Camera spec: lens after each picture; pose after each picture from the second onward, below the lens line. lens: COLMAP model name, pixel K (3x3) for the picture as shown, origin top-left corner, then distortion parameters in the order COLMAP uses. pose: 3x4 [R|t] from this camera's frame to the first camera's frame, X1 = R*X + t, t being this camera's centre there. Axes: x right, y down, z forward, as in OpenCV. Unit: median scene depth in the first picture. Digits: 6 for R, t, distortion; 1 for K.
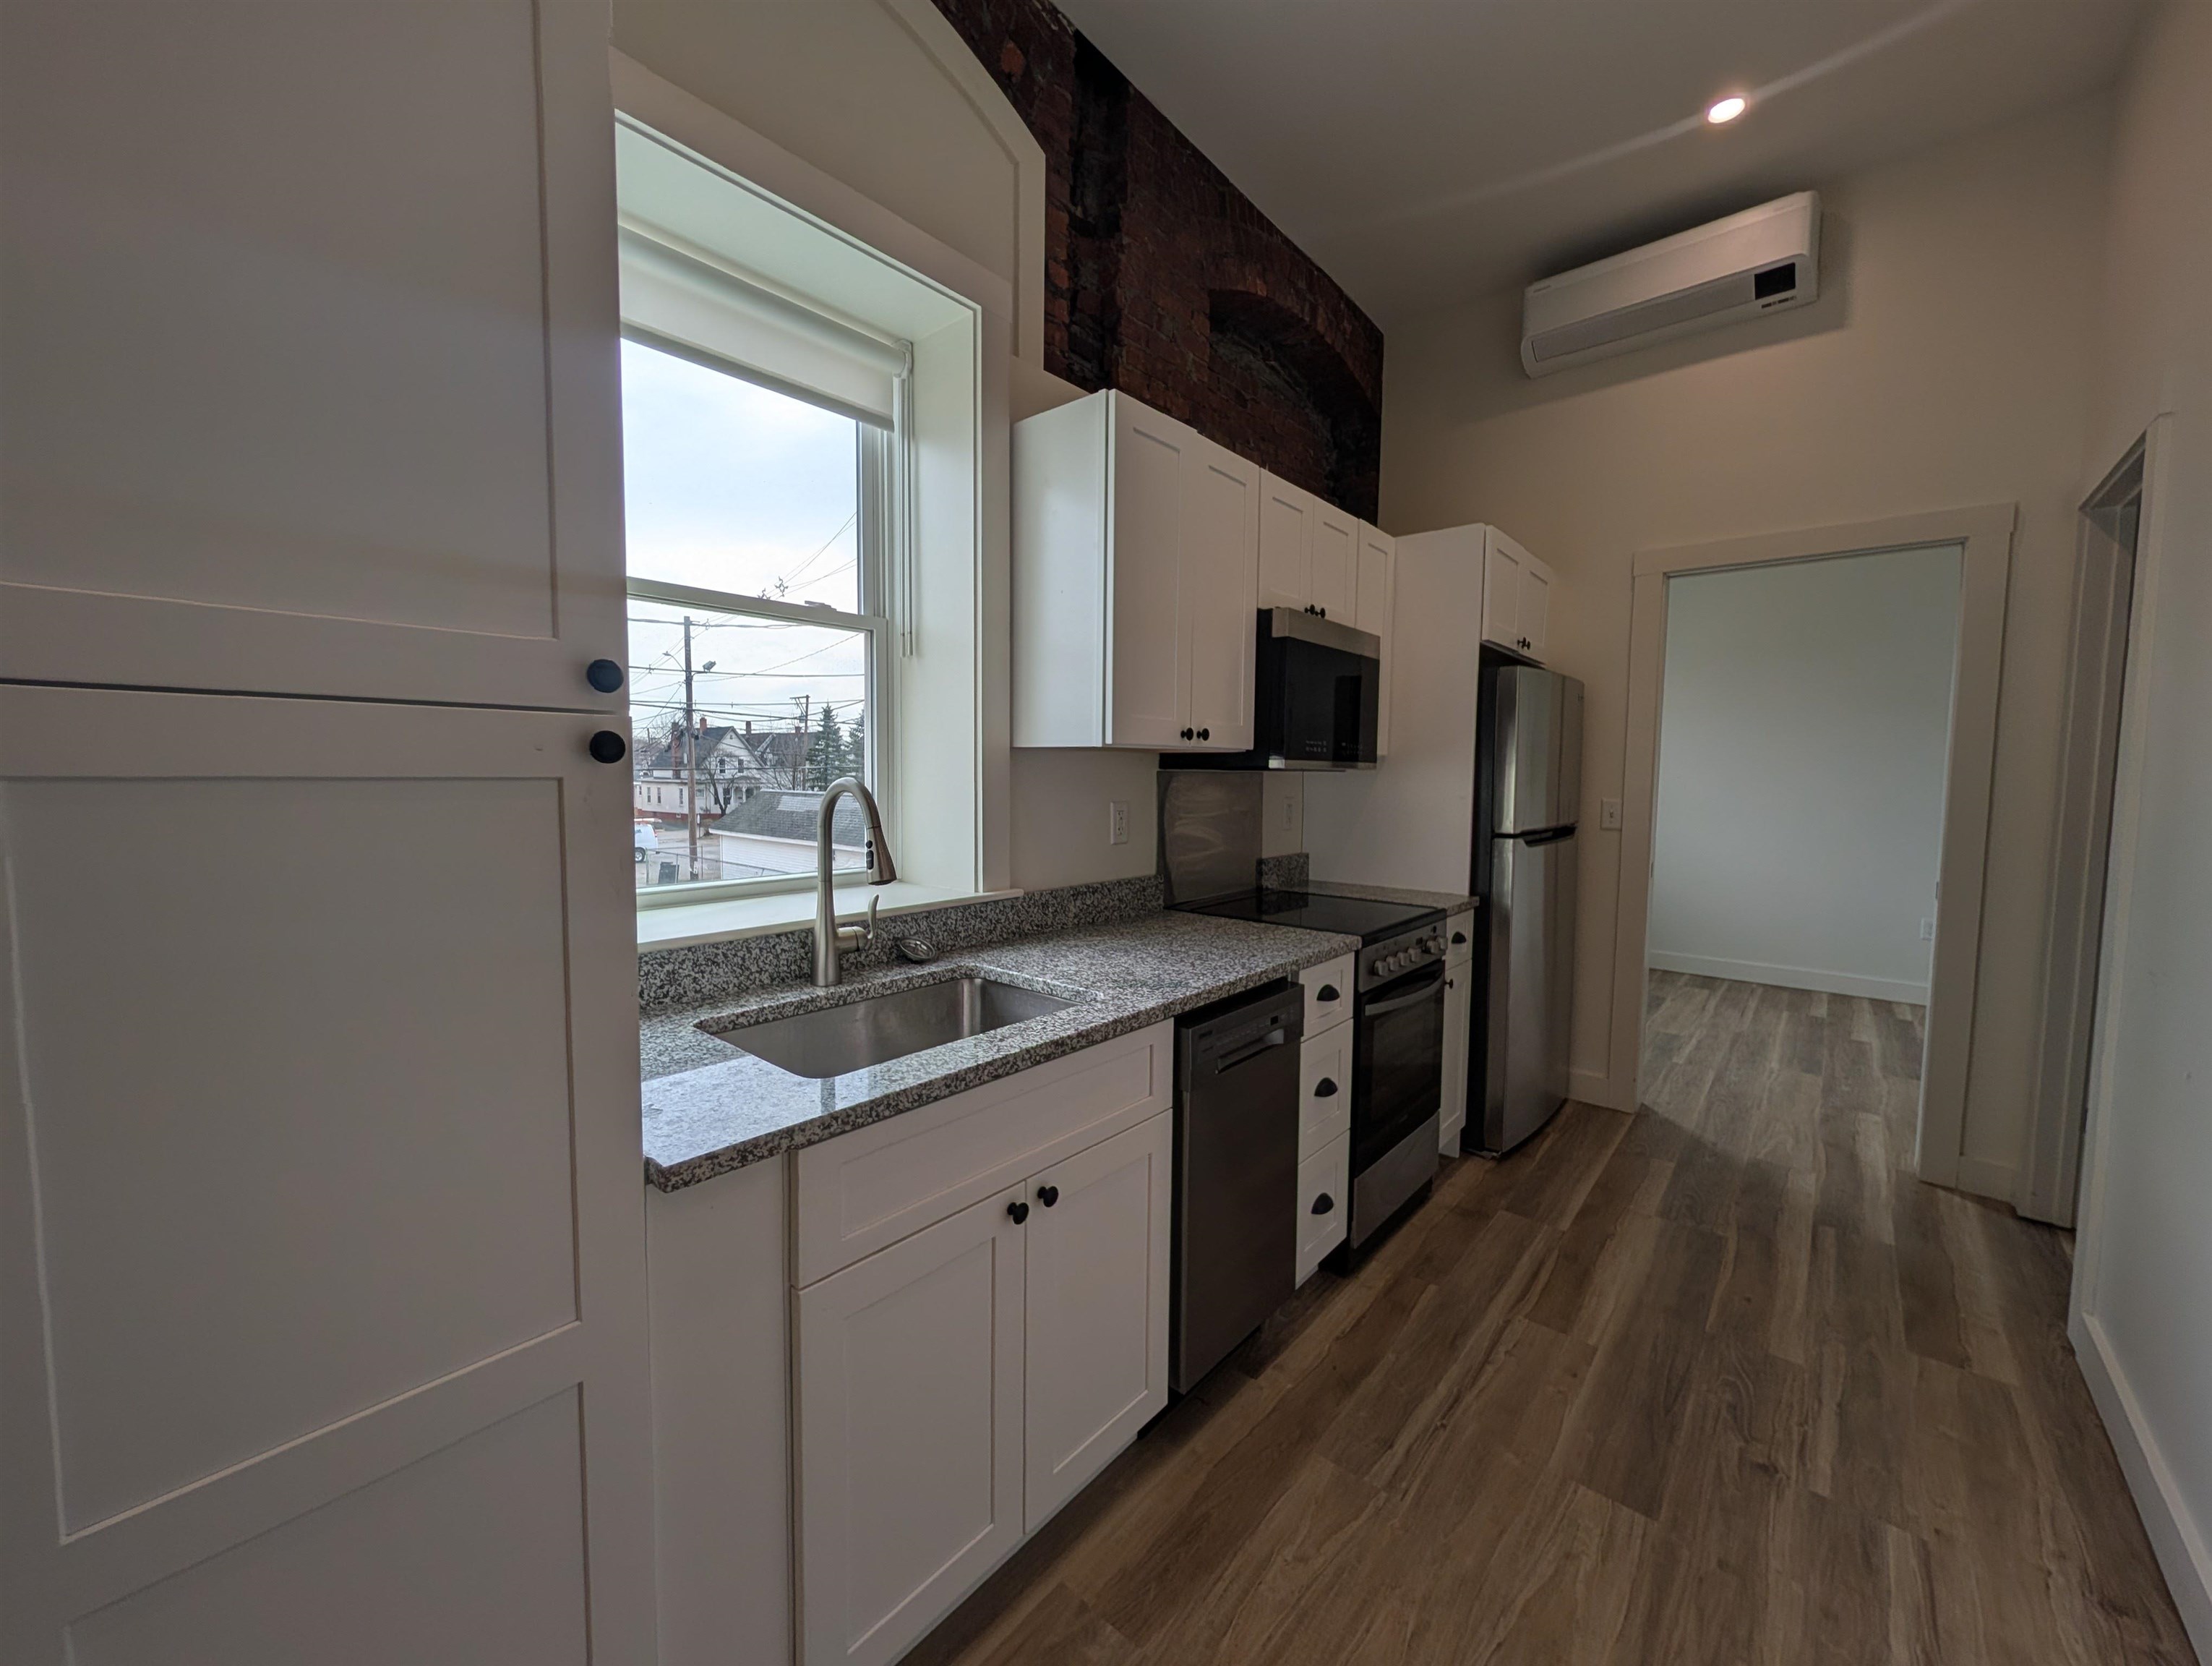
lens RADIAL K [[853.2, 0, 1111.6], [0, 853.2, 830.7], [0, 0, 1]] dist [0.001271, 0.000046]
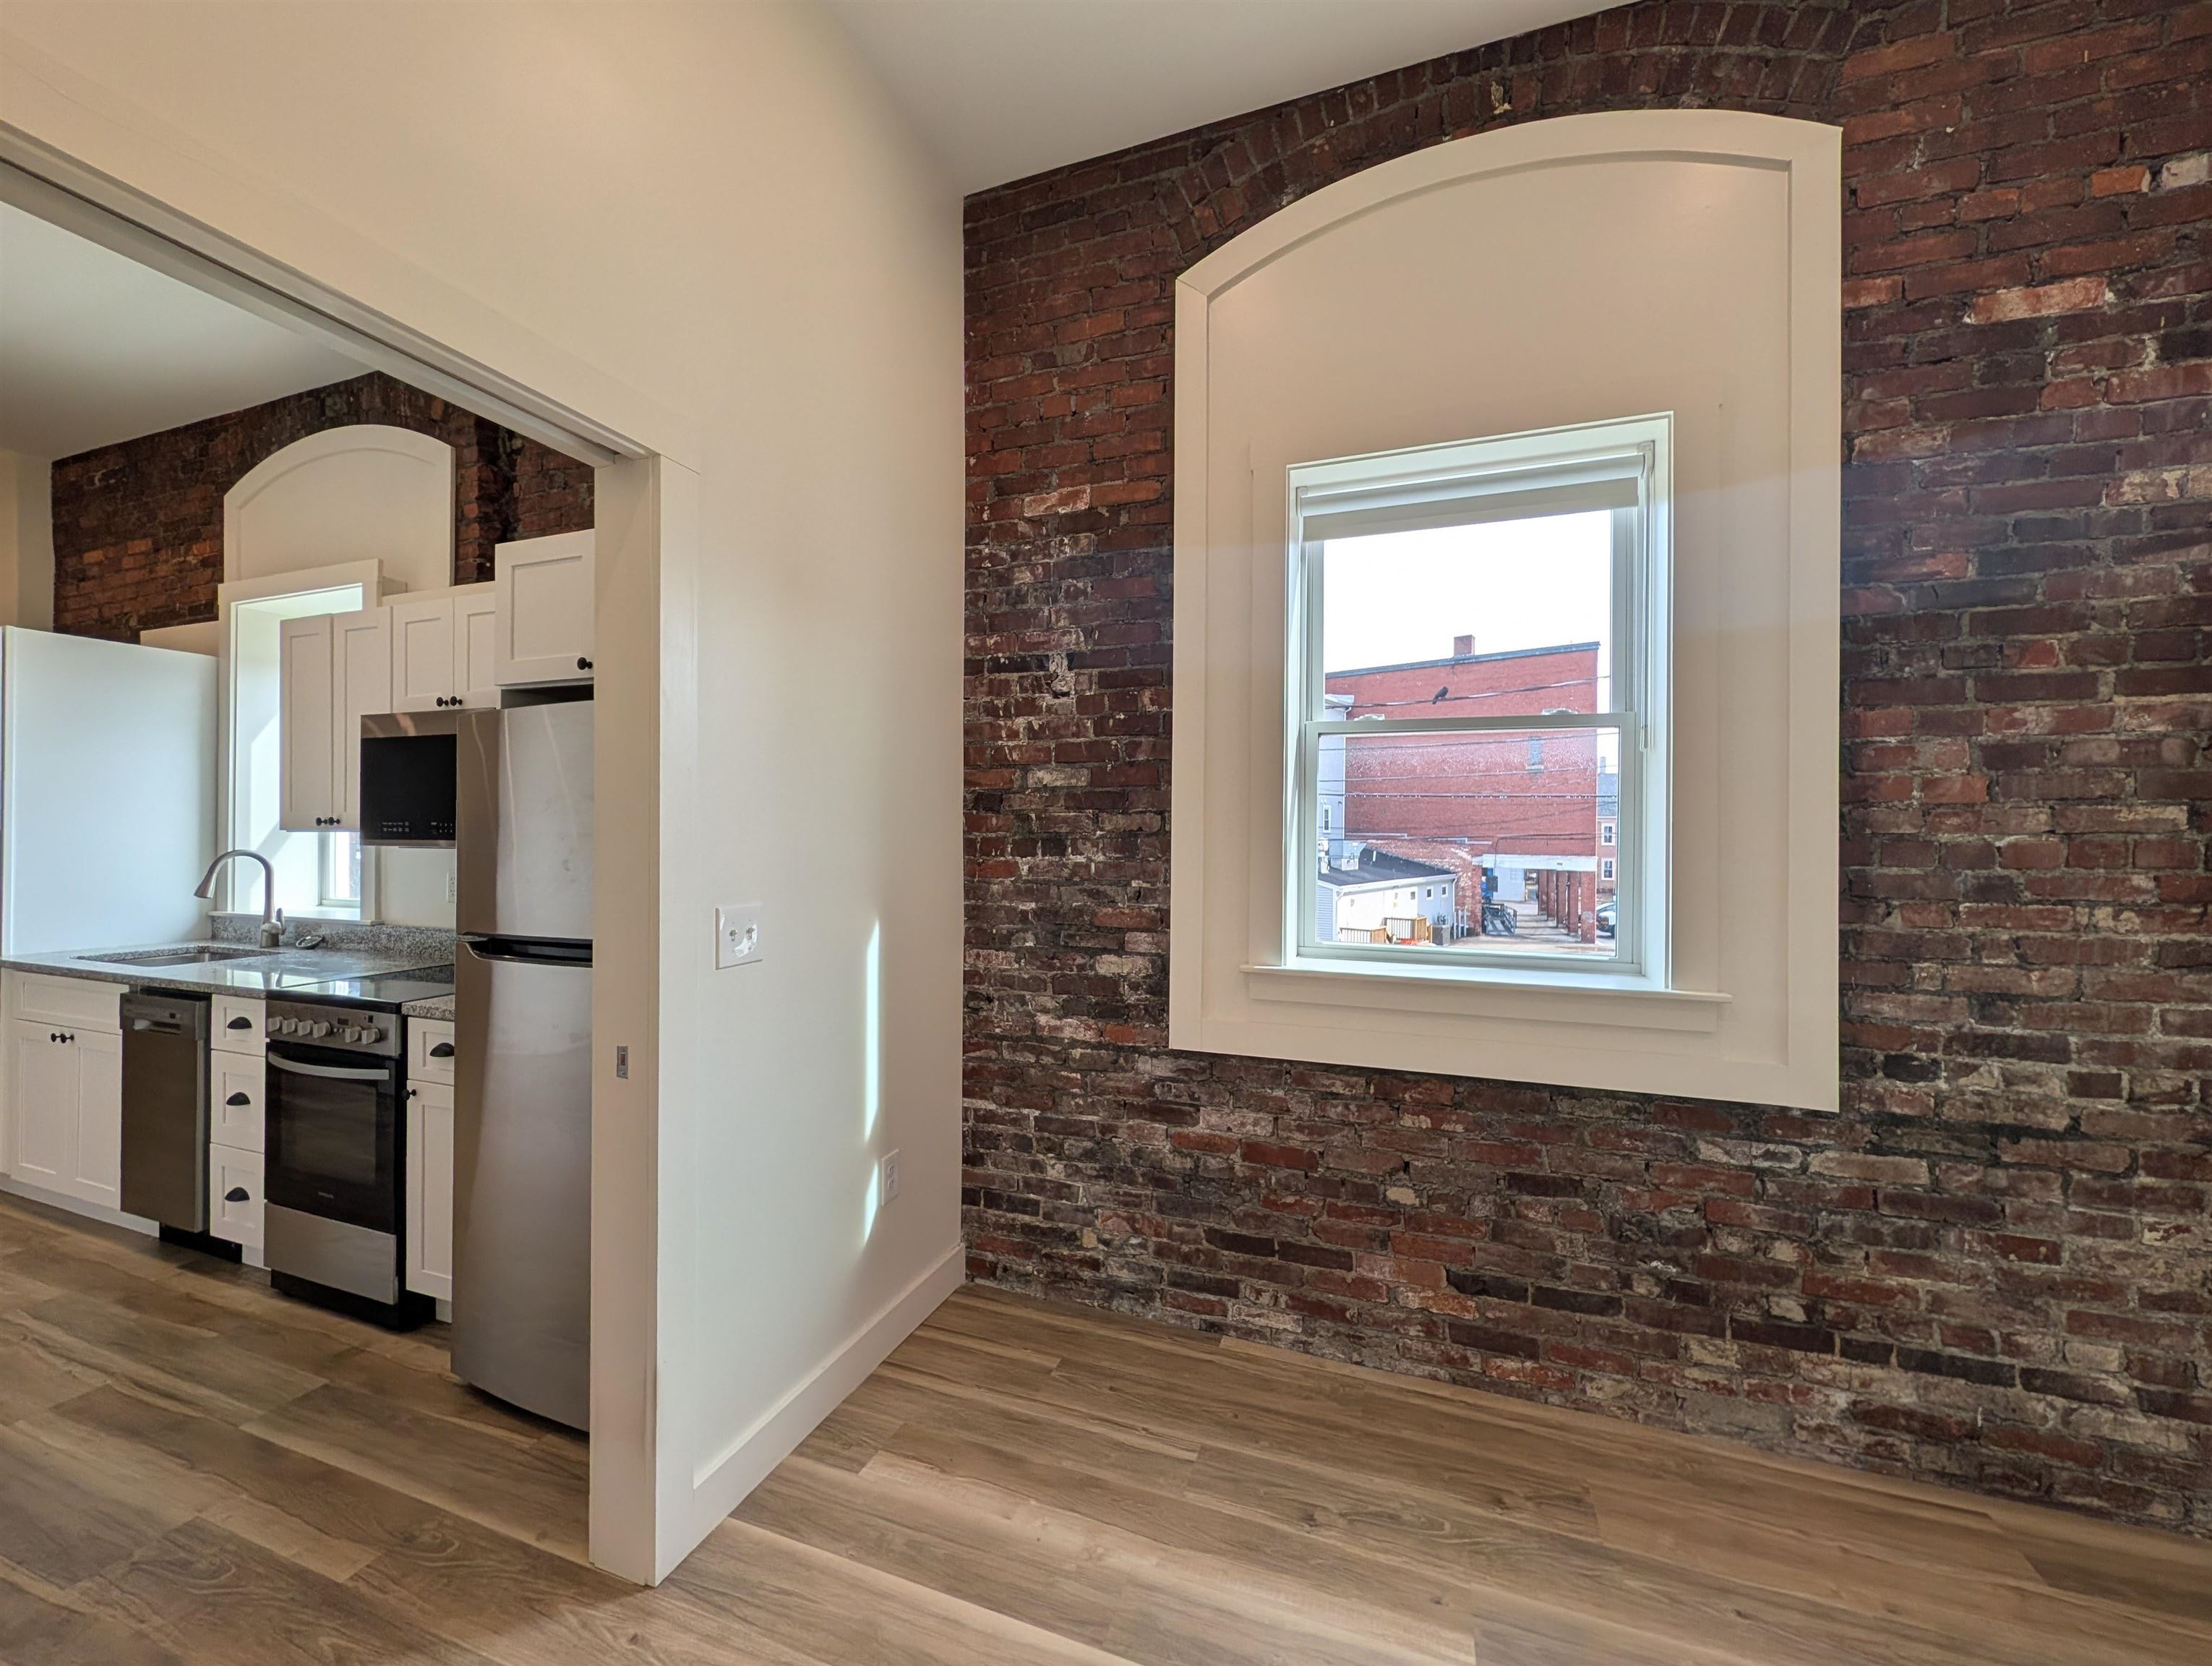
lens RADIAL K [[853.2, 0, 1098.8], [0, 853.2, 831.0], [0, 0, 1]] dist [0.001271, 0.000046]
pose [[0.349526, -0.010533, -0.936868, 1.883138], [-0.067045, 0.997092, -0.036223, -0.134015], [0.934525, 0.075473, 0.347803, 1.720684]]
